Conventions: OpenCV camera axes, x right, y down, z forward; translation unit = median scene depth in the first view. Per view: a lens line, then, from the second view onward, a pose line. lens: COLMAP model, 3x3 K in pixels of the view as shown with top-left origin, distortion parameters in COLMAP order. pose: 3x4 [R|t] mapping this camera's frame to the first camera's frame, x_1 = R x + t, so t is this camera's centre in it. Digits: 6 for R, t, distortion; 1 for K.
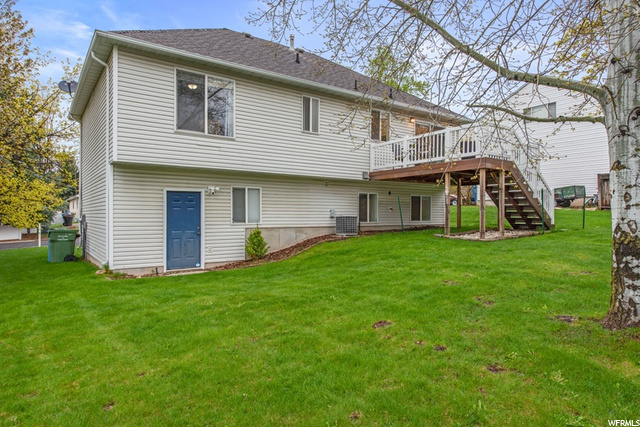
lens RADIAL K [[392.0, 0, 320.4], [0, 392.0, 216.1], [0, 0, 1]] dist [0.009683, 0.000855]
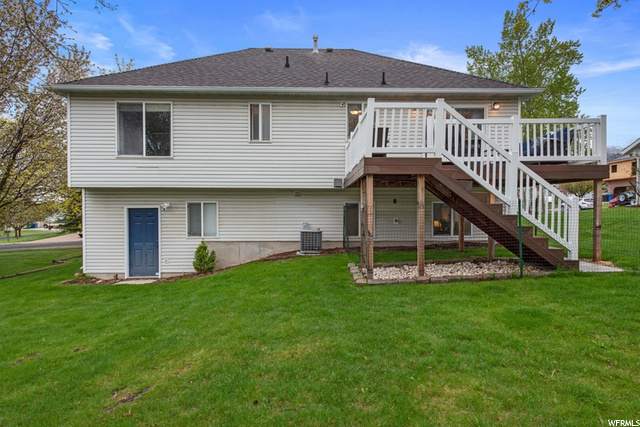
lens RADIAL K [[356.5, 0, 321.2], [0, 356.5, 214.6], [0, 0, 1]] dist [0.001534, -0.001239]
pose [[0.835705, 0.006803, -0.549136, 0.595793], [0.000672, 0.999910, 0.013411, -0.053077], [0.549178, -0.011577, 0.835625, 0.391480]]
